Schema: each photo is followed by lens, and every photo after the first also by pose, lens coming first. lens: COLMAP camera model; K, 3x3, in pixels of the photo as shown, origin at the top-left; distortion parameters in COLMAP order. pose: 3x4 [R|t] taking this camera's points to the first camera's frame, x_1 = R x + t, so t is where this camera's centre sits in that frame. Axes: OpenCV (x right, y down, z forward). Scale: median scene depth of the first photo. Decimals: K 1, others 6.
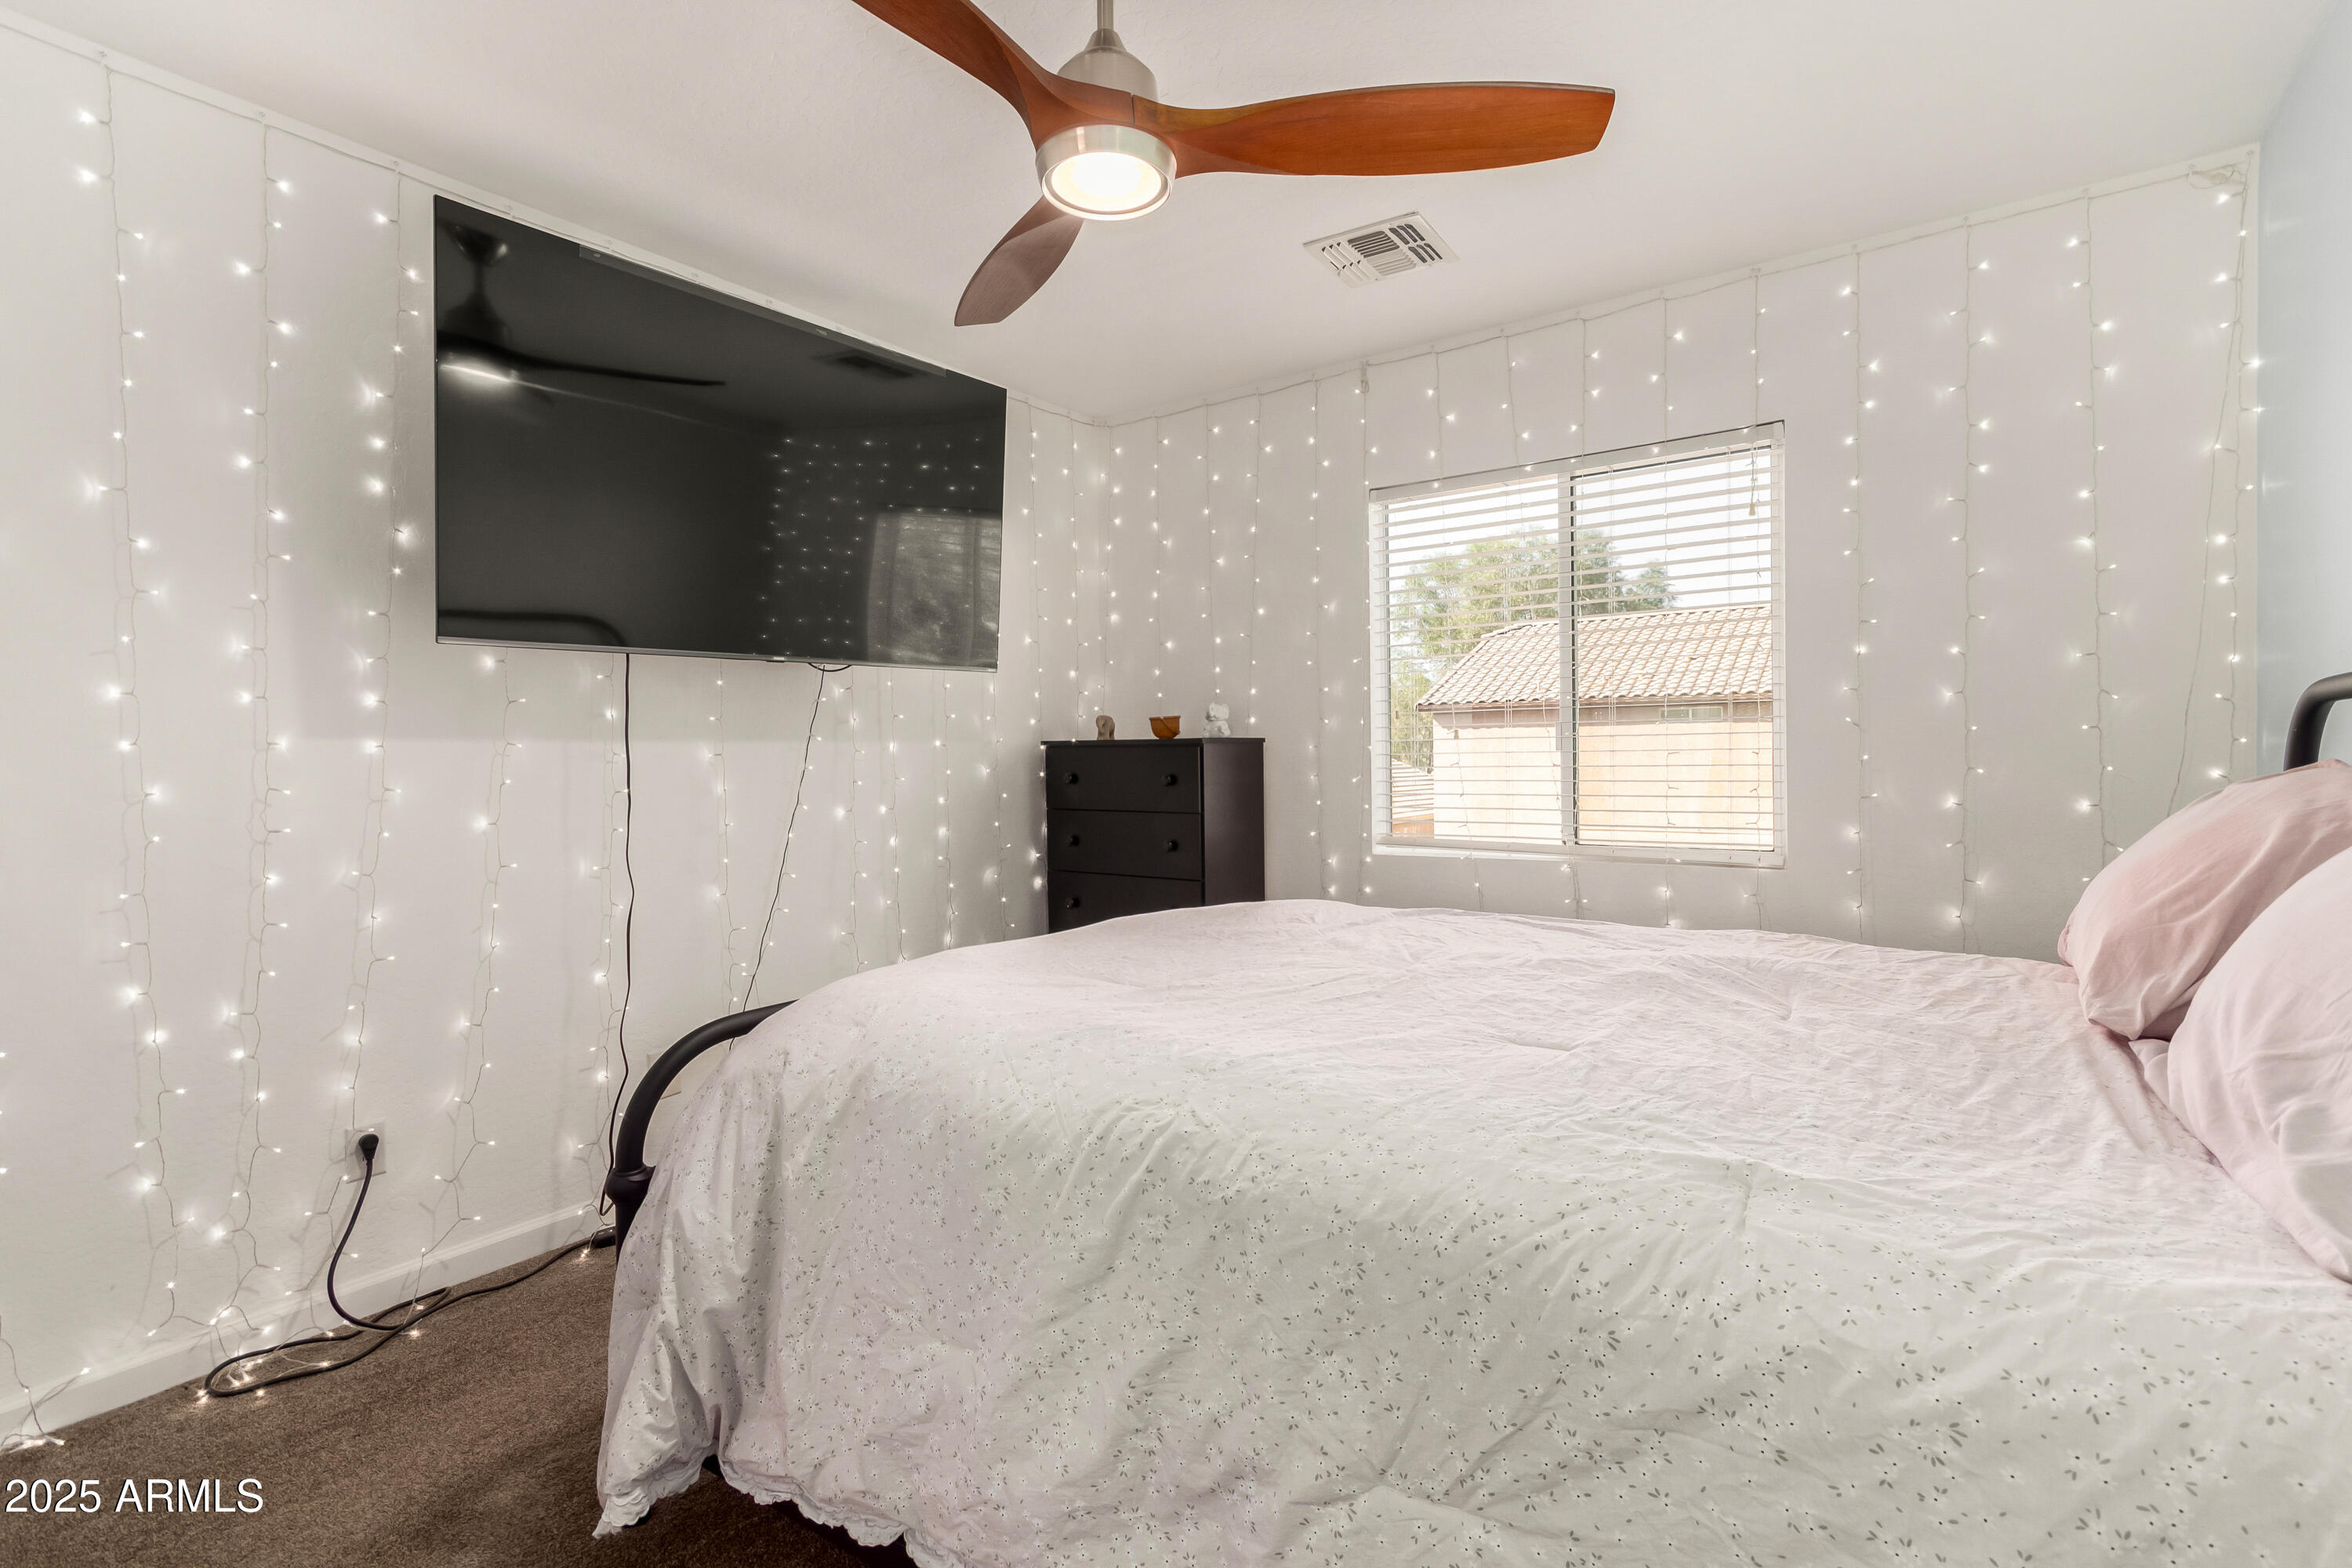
lens RADIAL K [[1100.5, 0, 1175.8], [0, 1100.5, 780.2], [0, 0, 1]] dist [0.010785, 0.001943]
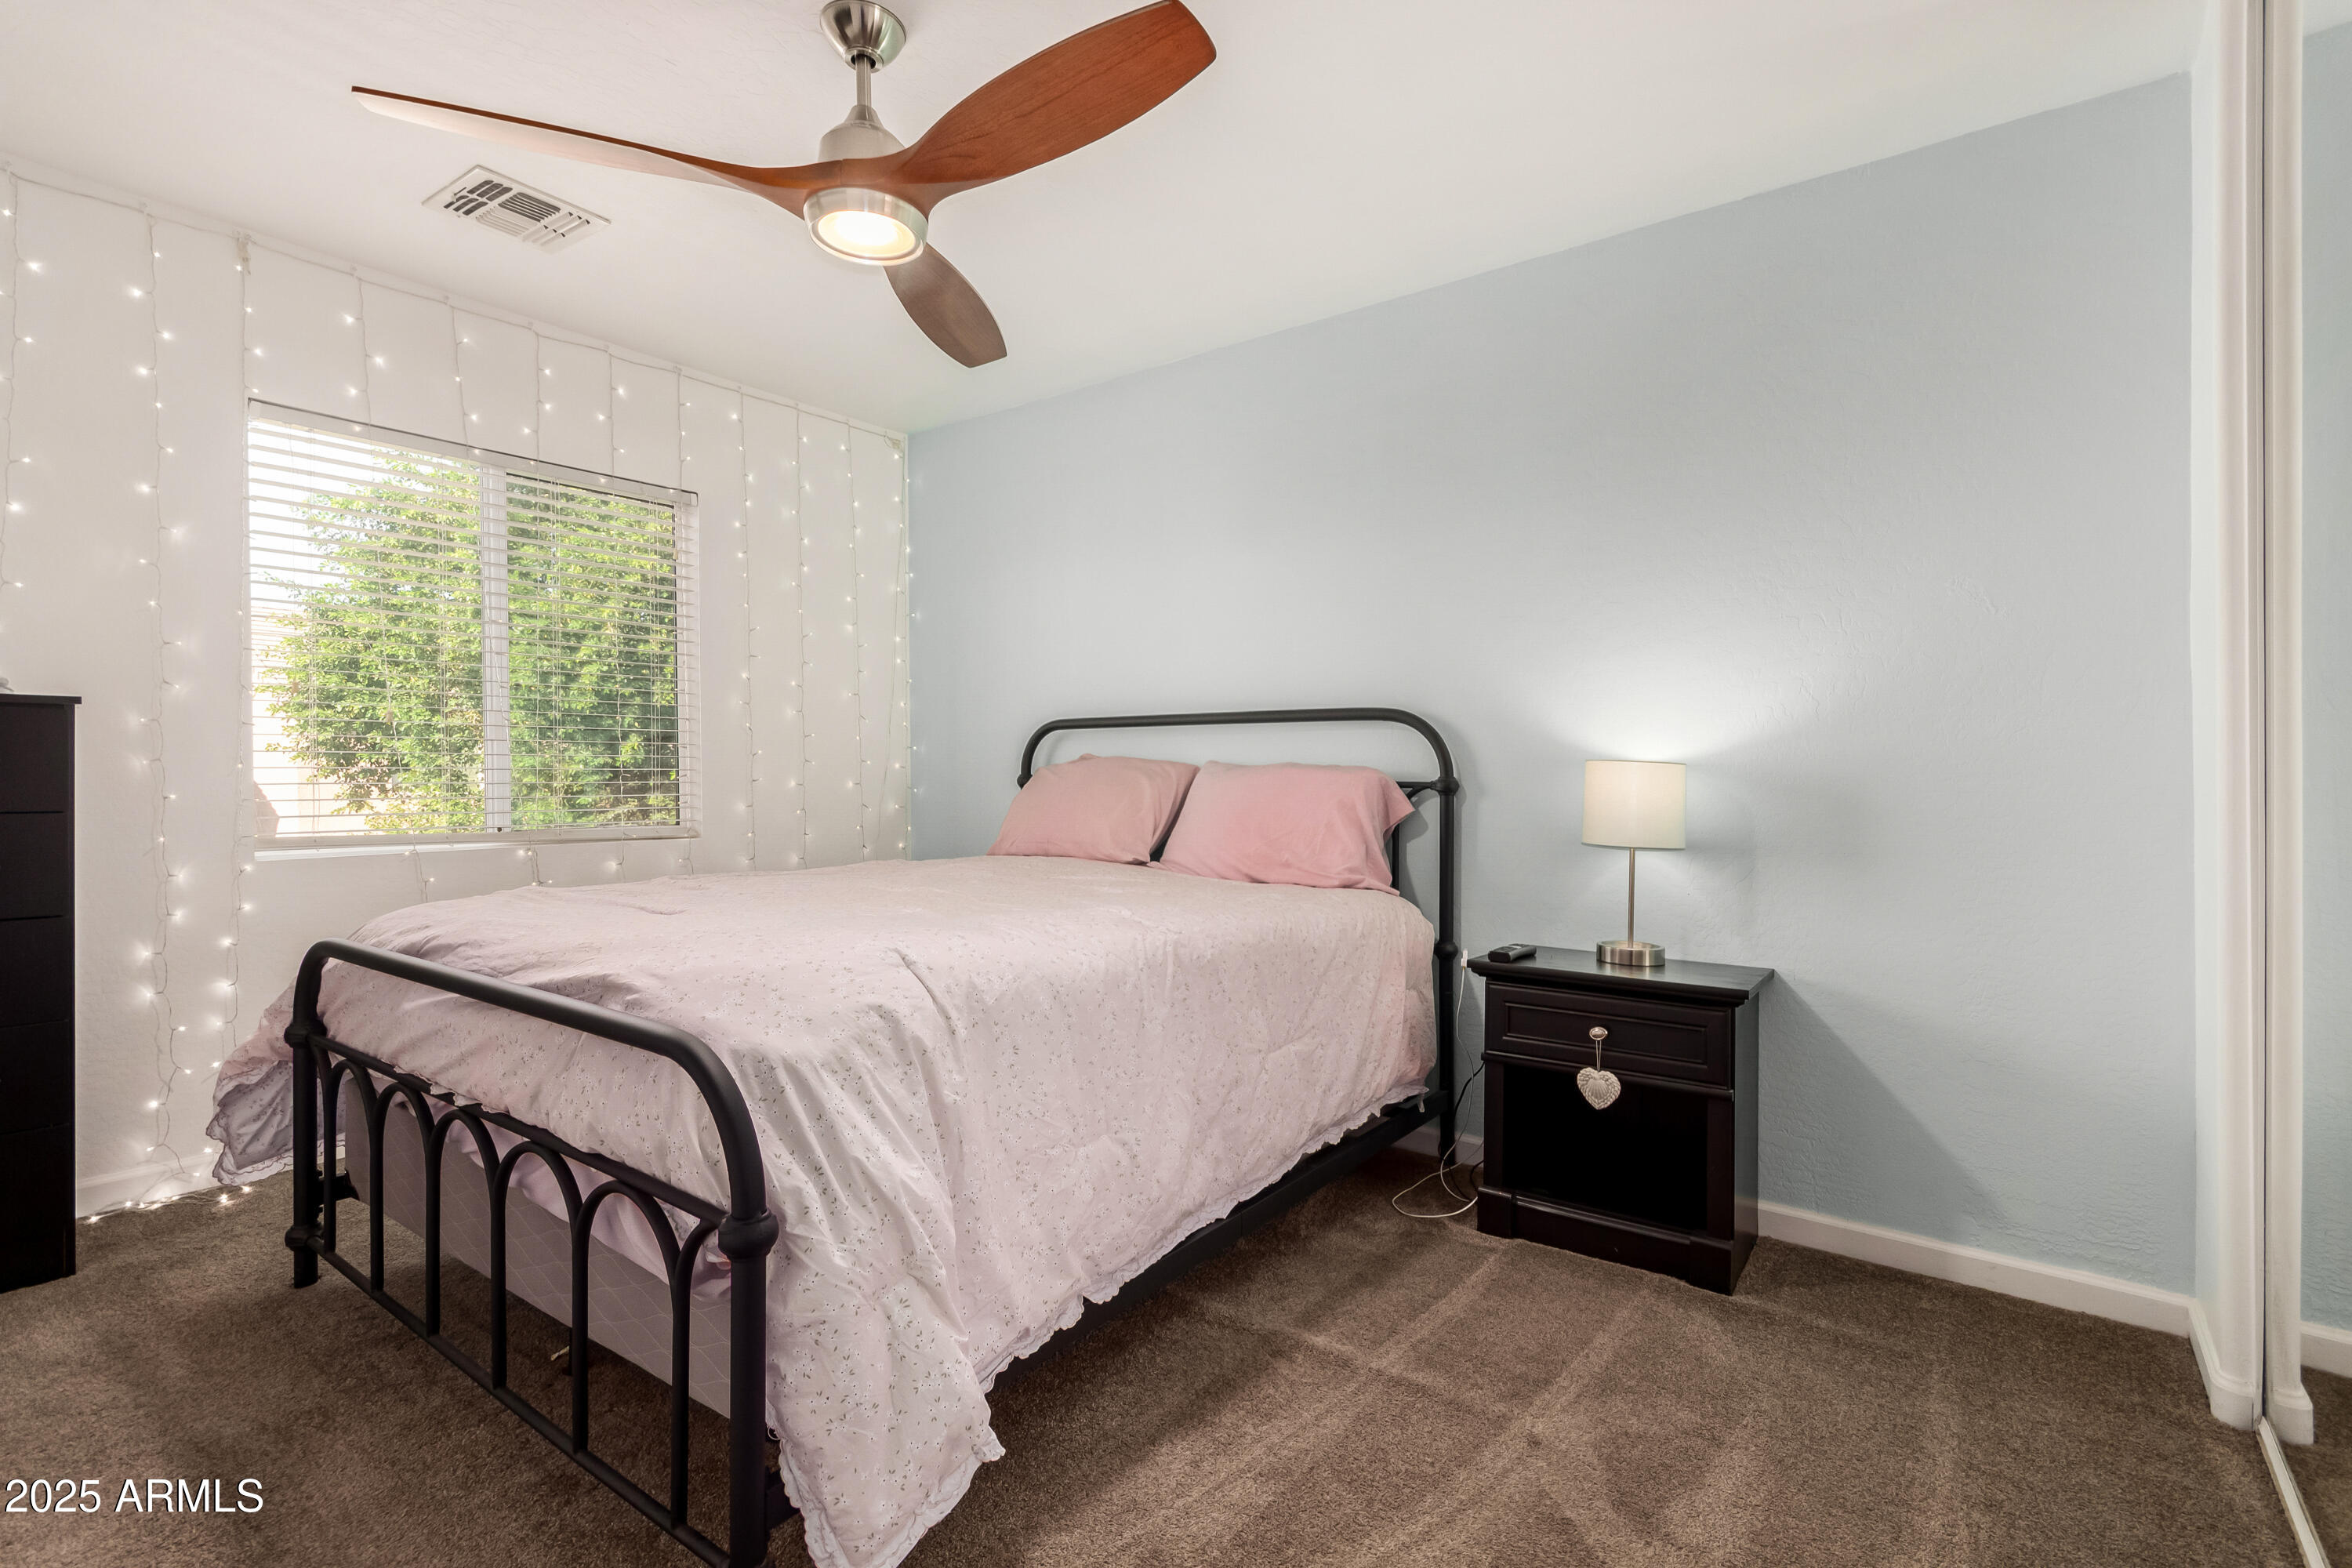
lens RADIAL K [[1100.5, 0, 1179.0], [0, 1100.5, 779.9], [0, 0, 1]] dist [0.010785, 0.001943]
pose [[0.041800, 0.002760, 0.999122, -0.741656], [0.016617, 0.999856, -0.003457, 0.029069], [-0.998988, 0.016747, 0.041748, 0.385467]]
